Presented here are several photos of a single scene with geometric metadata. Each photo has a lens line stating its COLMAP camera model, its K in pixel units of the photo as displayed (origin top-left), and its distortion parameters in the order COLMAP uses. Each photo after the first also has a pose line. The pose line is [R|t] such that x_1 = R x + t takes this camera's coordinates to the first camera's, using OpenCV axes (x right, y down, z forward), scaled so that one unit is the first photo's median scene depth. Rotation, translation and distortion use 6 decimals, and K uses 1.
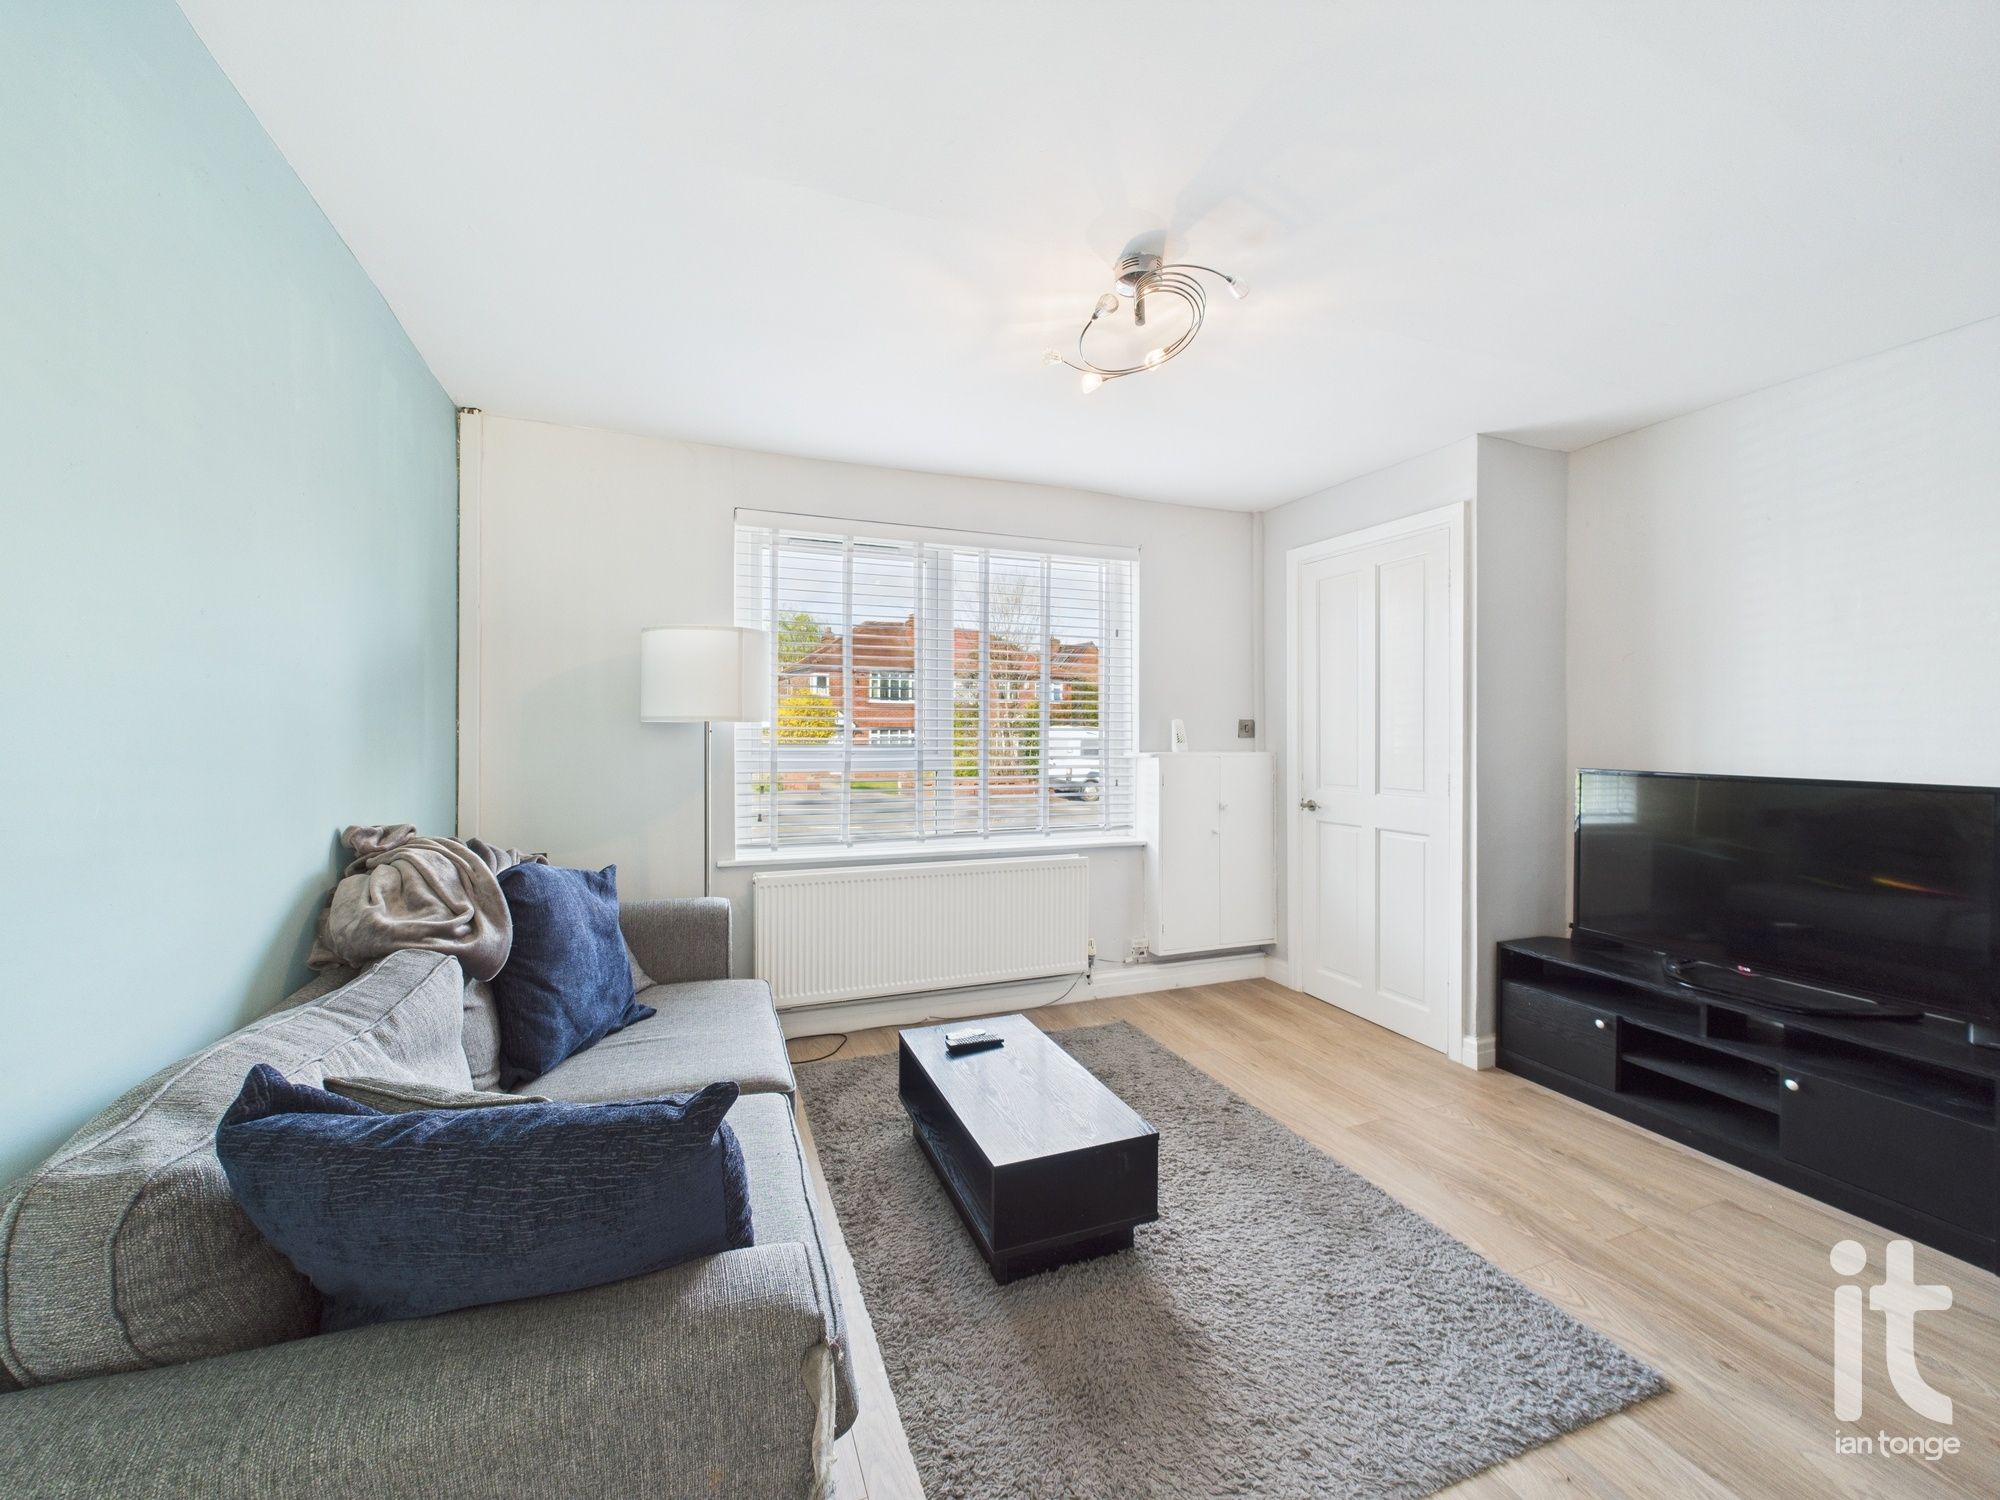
lens RADIAL K [[806.8, 0, 998.3], [0, 806.8, 736.9], [0, 0, 1]] dist [-0.000058, 0.000260]
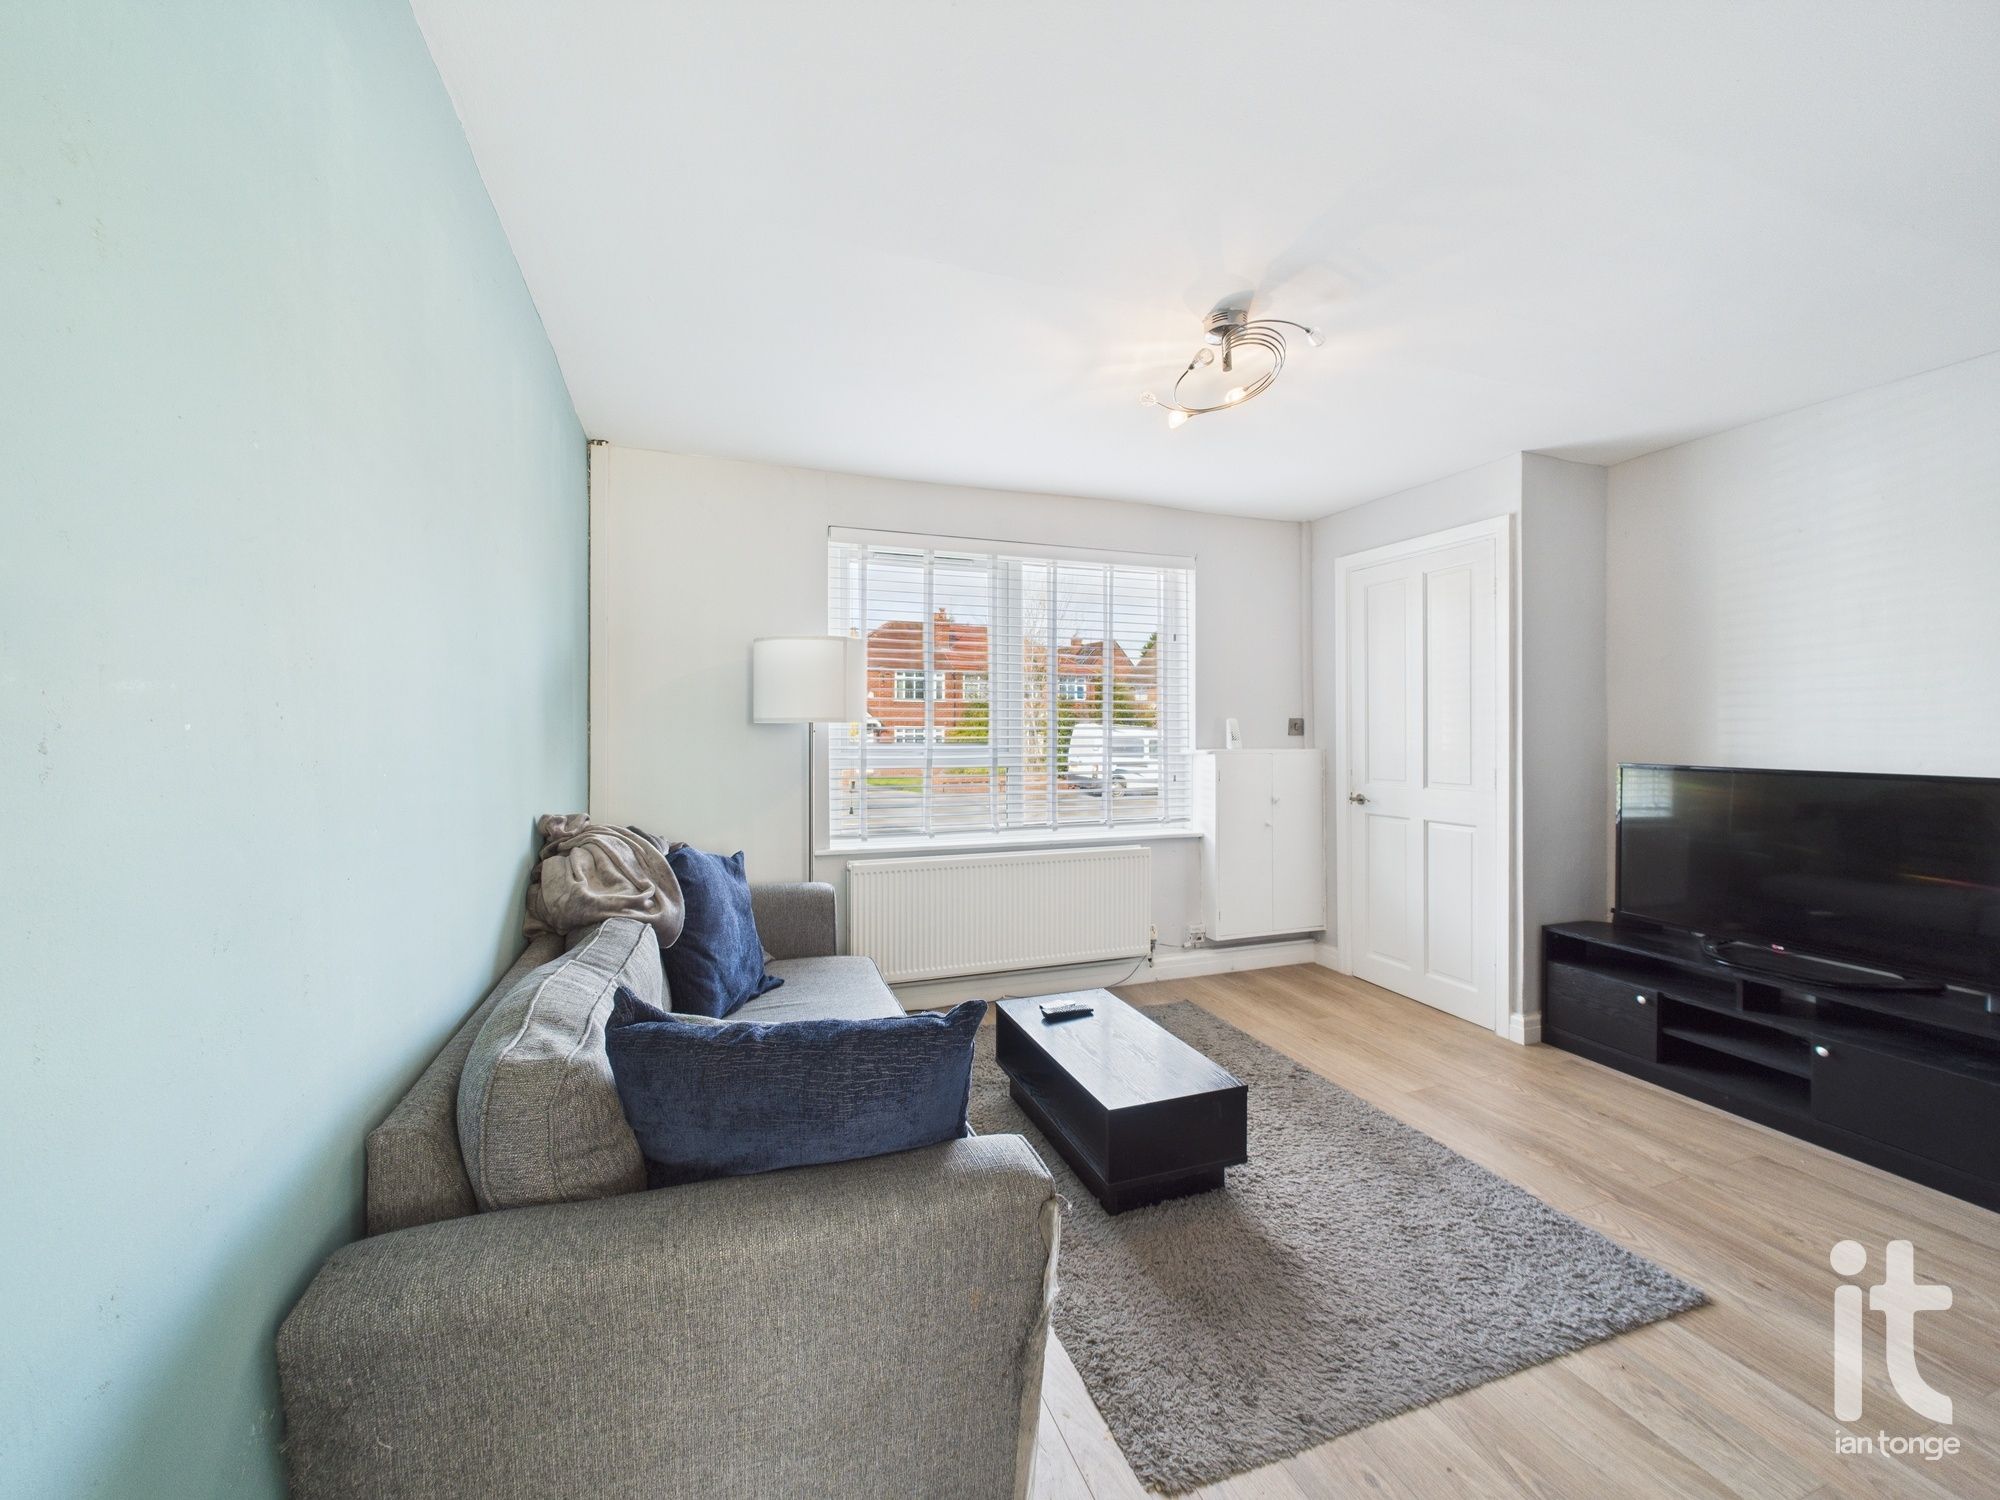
lens RADIAL K [[807.4, 0, 997.9], [0, 807.4, 734.1], [0, 0, 1]] dist [0.000270, 0.000142]
pose [[0.999698, -0.003278, -0.024341, -0.105498], [0.003252, 0.999994, -0.001094, -0.001410], [0.024345, 0.001015, 0.999703, -0.122017]]
